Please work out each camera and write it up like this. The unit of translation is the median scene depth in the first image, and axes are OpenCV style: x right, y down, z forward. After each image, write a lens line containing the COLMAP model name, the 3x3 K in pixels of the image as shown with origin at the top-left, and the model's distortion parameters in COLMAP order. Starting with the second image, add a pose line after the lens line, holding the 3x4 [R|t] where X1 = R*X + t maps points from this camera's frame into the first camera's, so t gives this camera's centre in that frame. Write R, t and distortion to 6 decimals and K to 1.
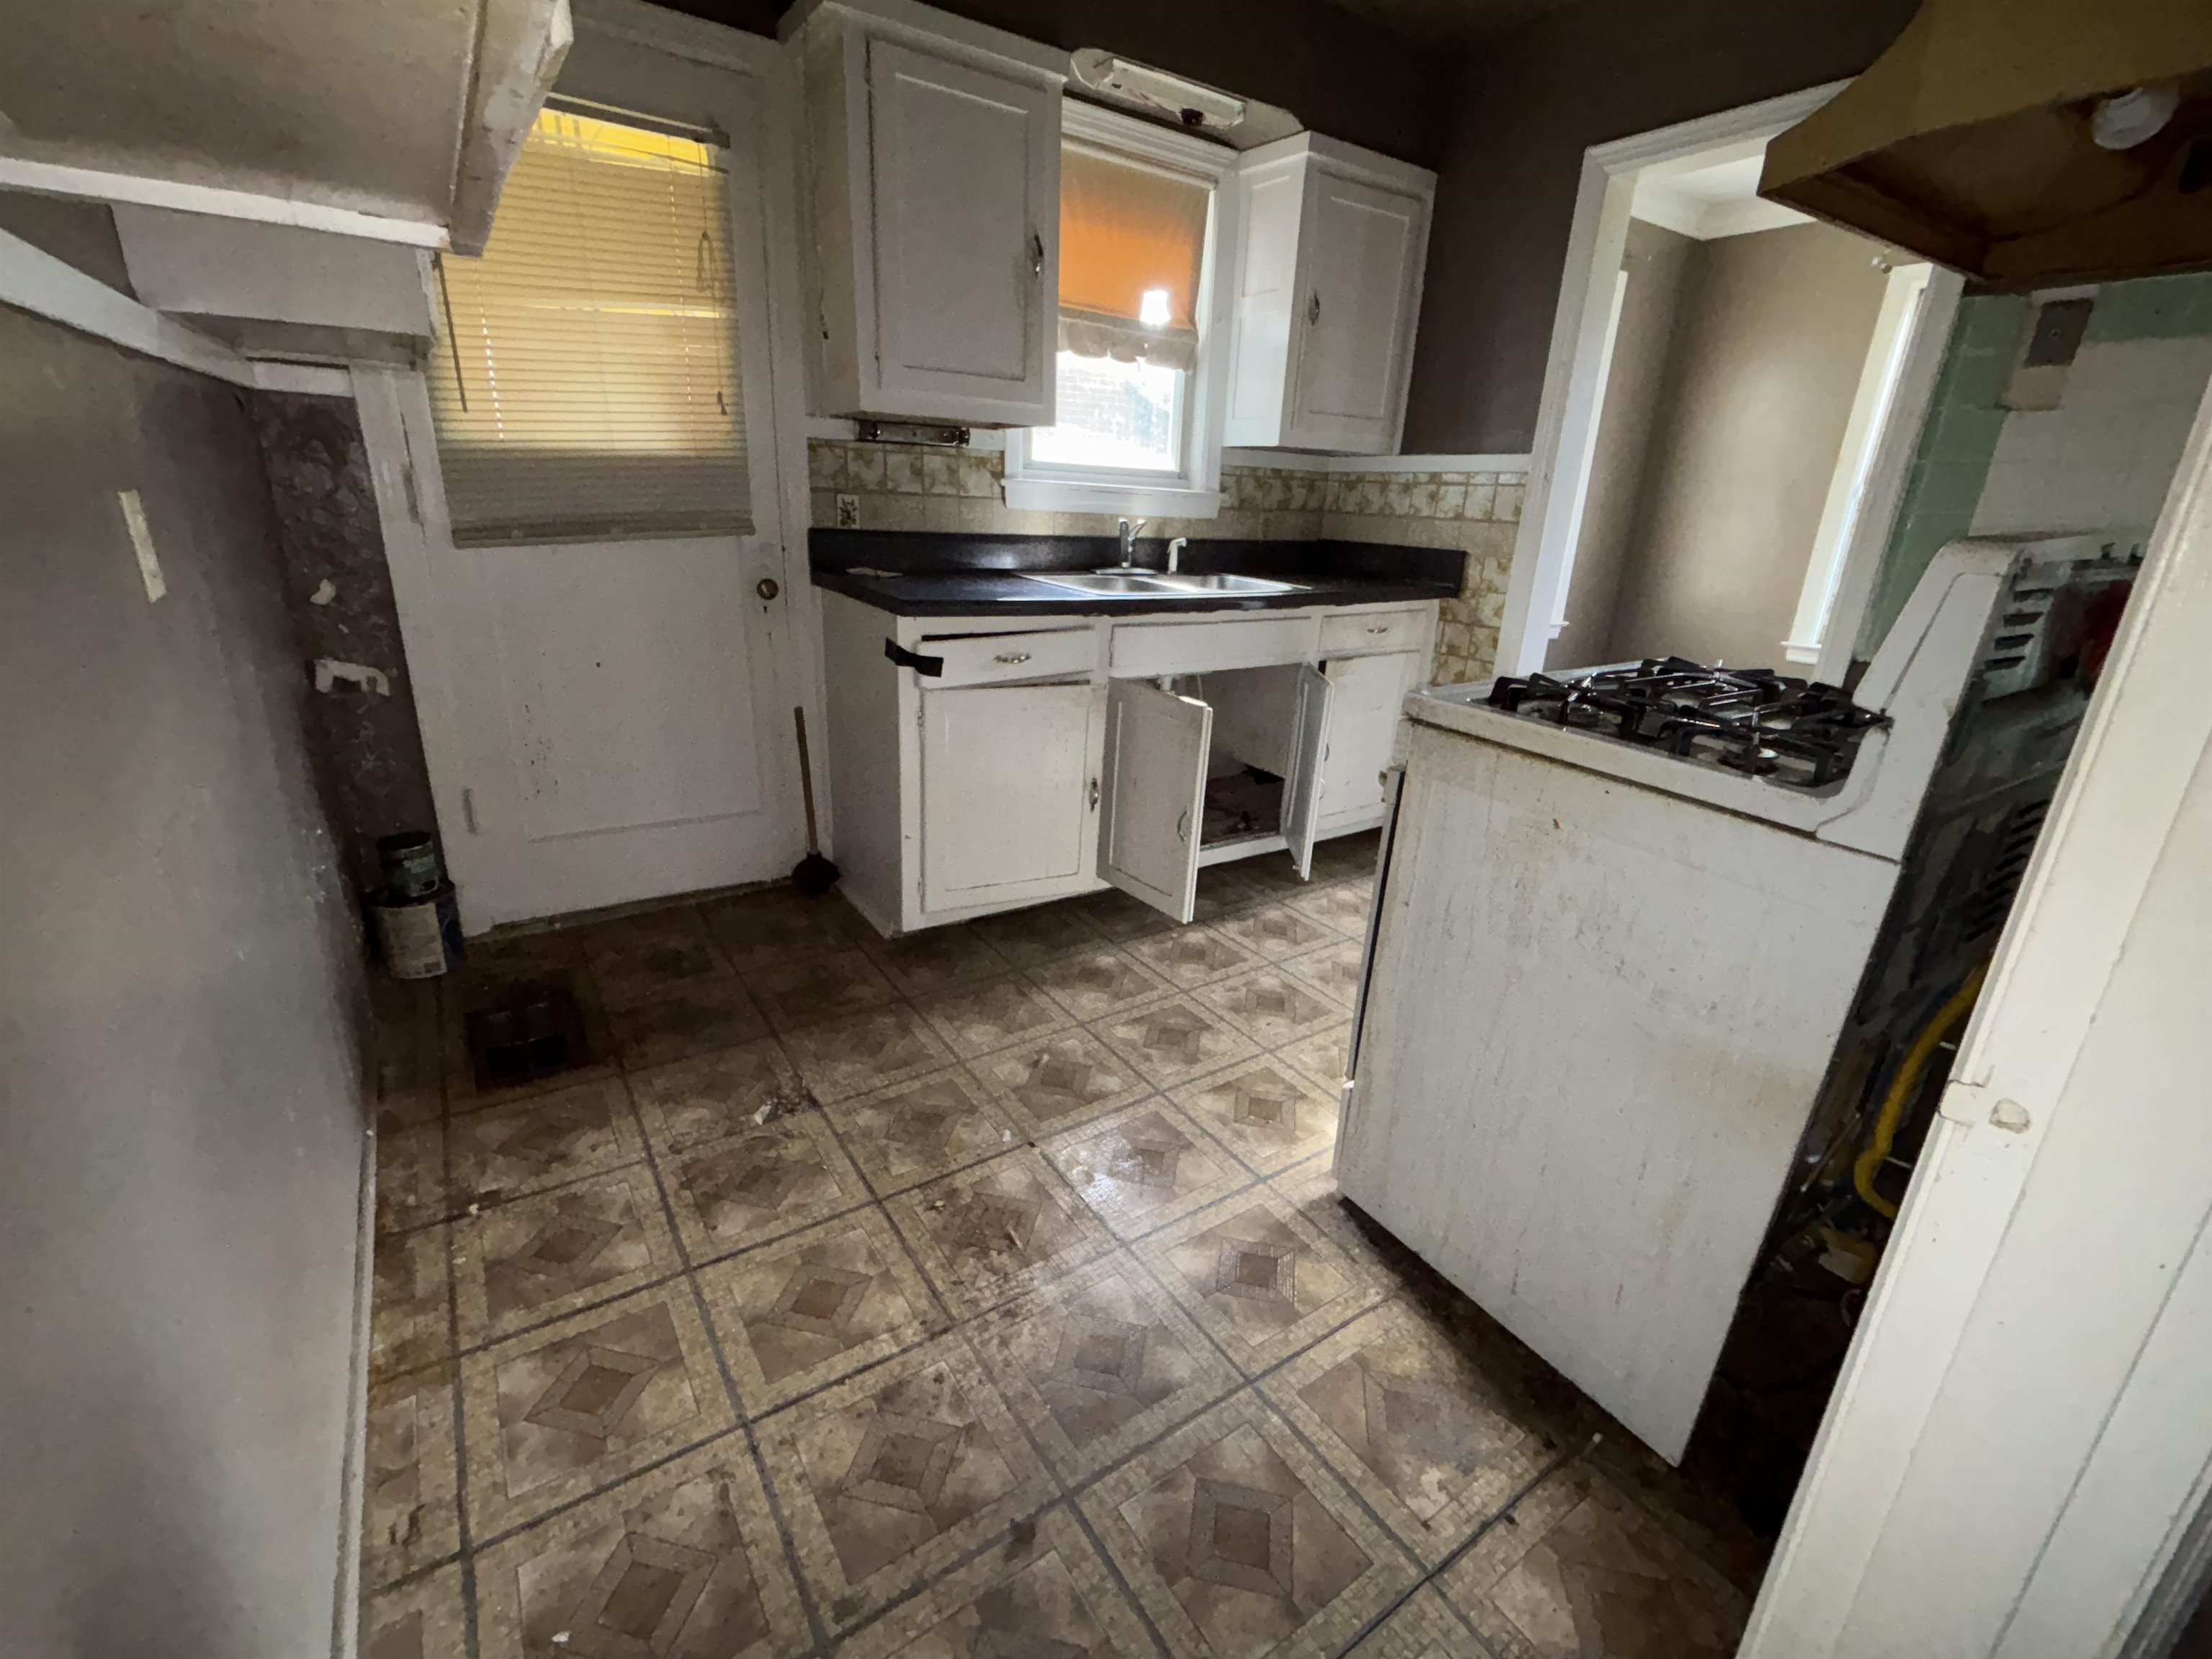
lens RADIAL K [[965.9, 0, 1105.1], [0, 965.9, 823.3], [0, 0, 1]] dist [0.010159, 0.000645]
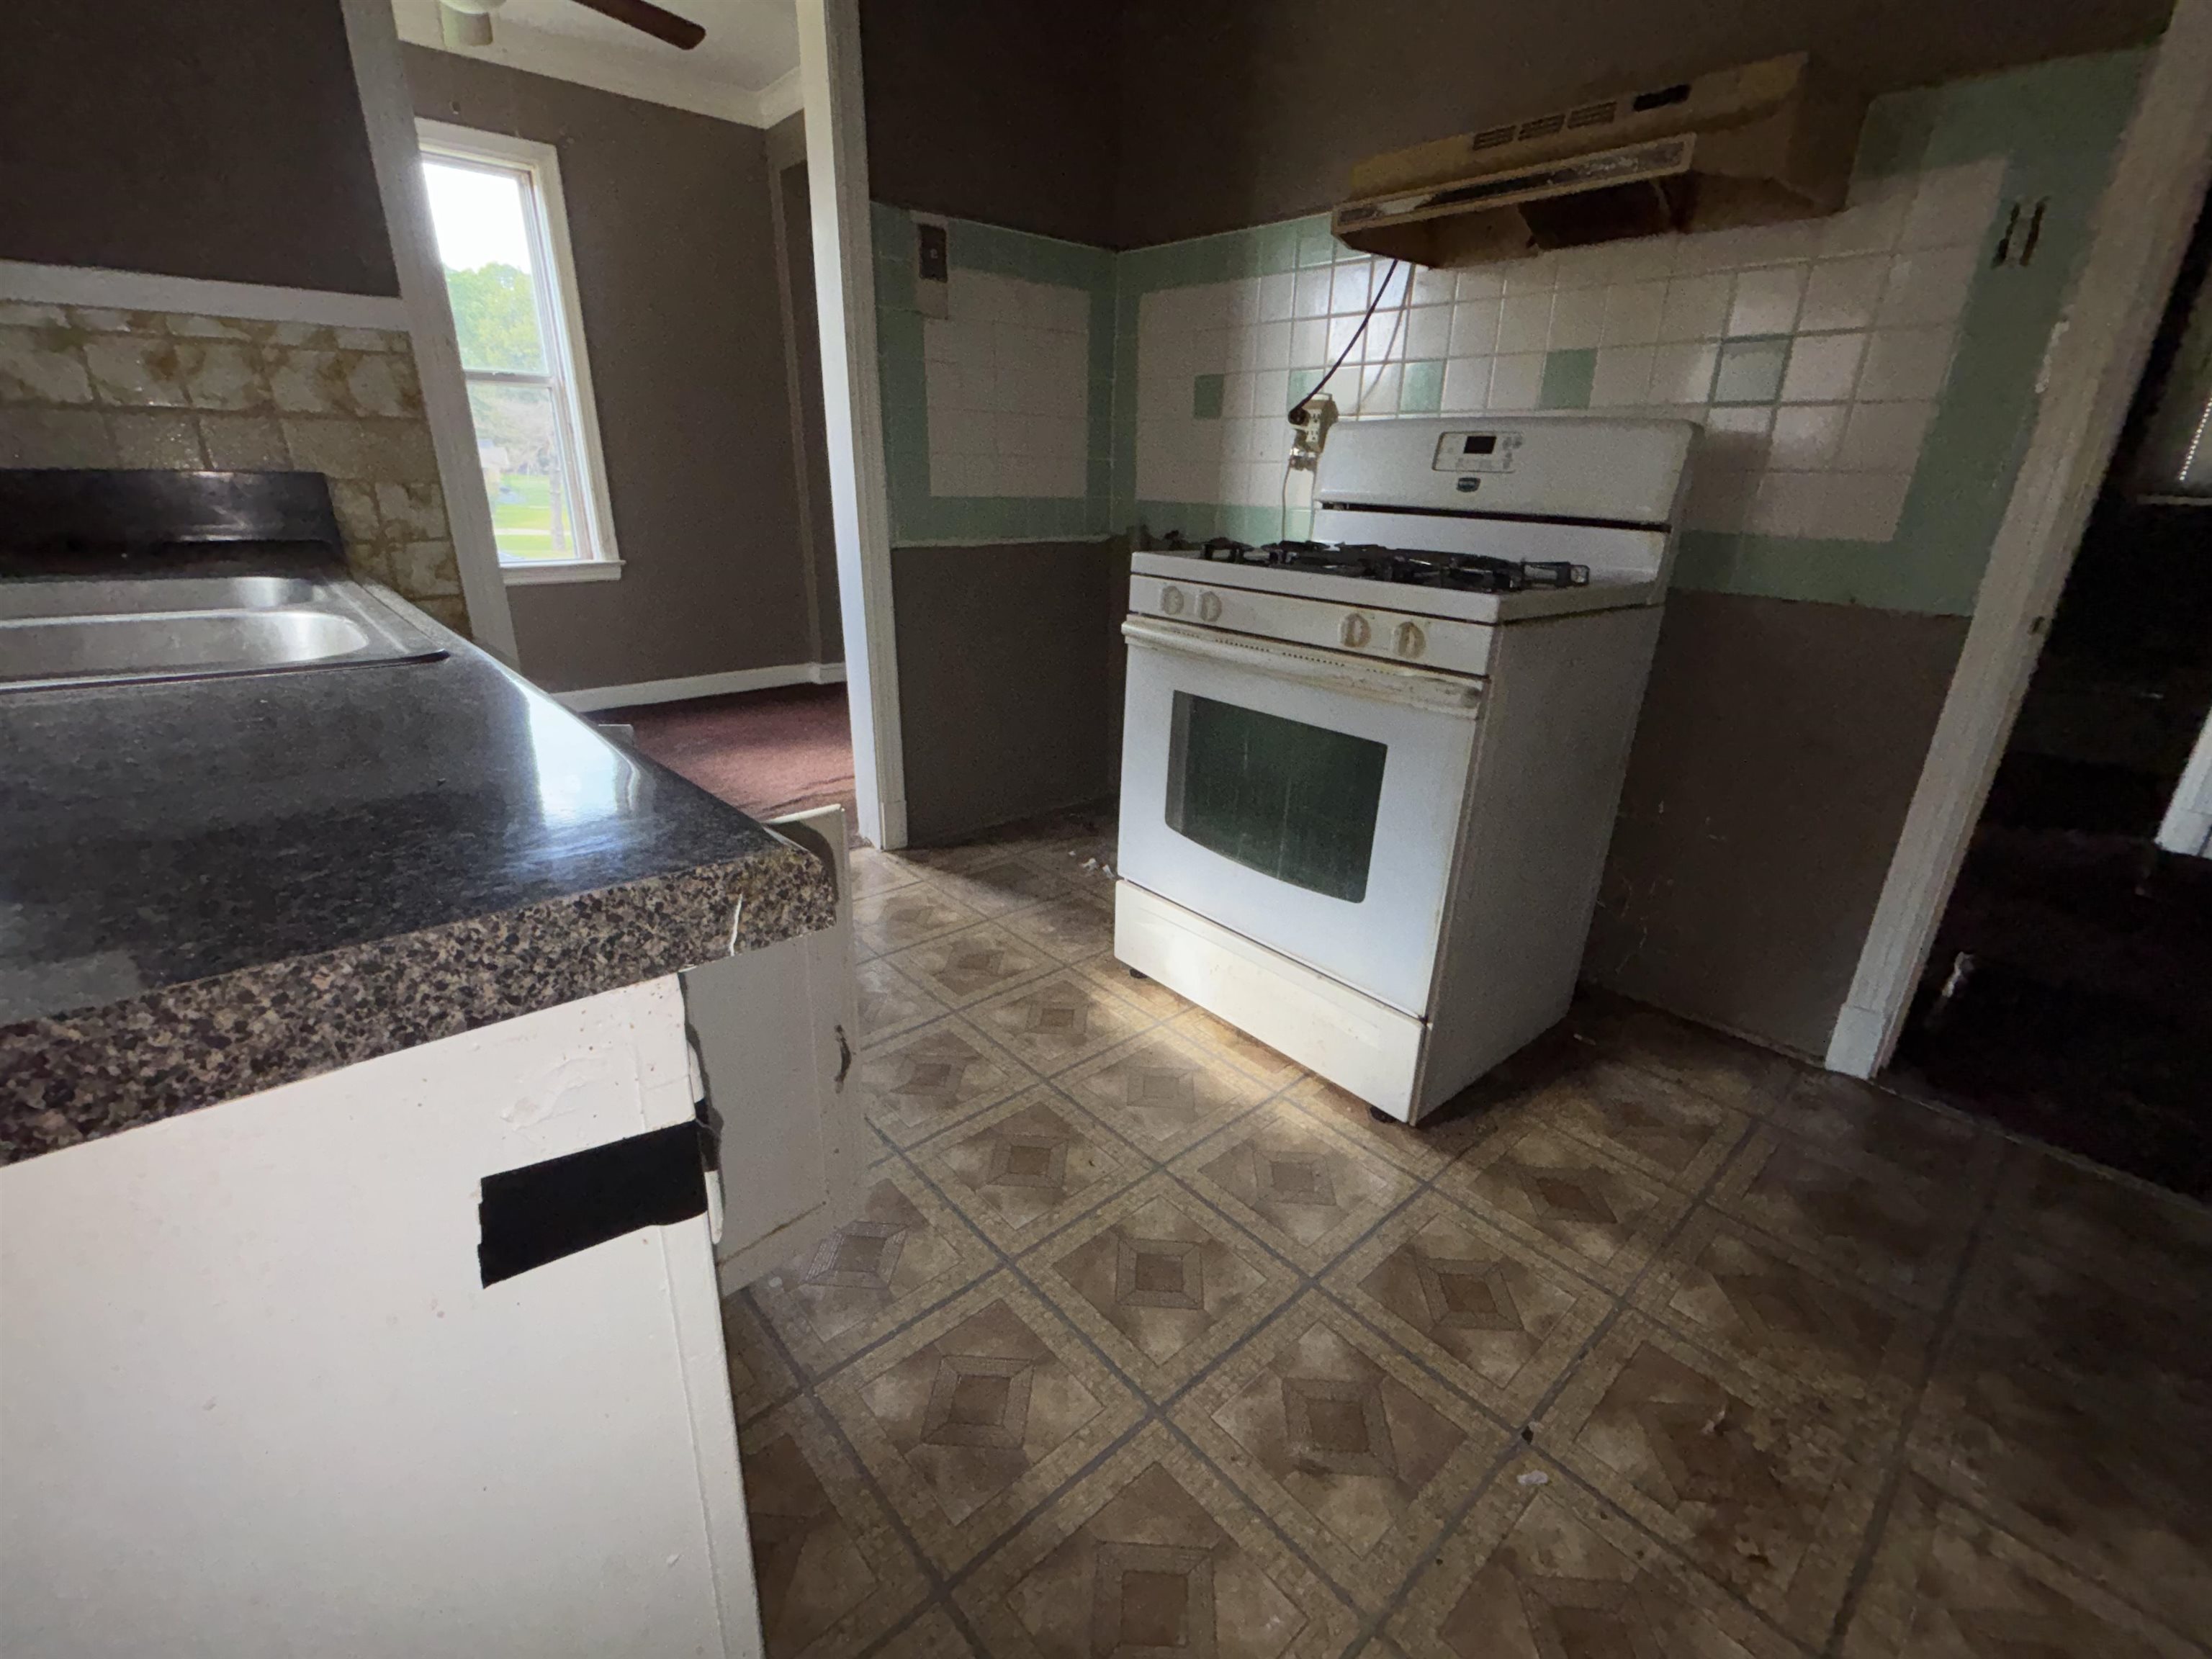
lens RADIAL K [[965.9, 0, 1099.0], [0, 965.9, 819.1], [0, 0, 1]] dist [0.010159, 0.000645]
pose [[-0.134362, -0.393148, 0.909605, -0.405533], [0.297137, 0.859705, 0.415472, -0.324751], [-0.945334, 0.326101, 0.001307, 0.994962]]
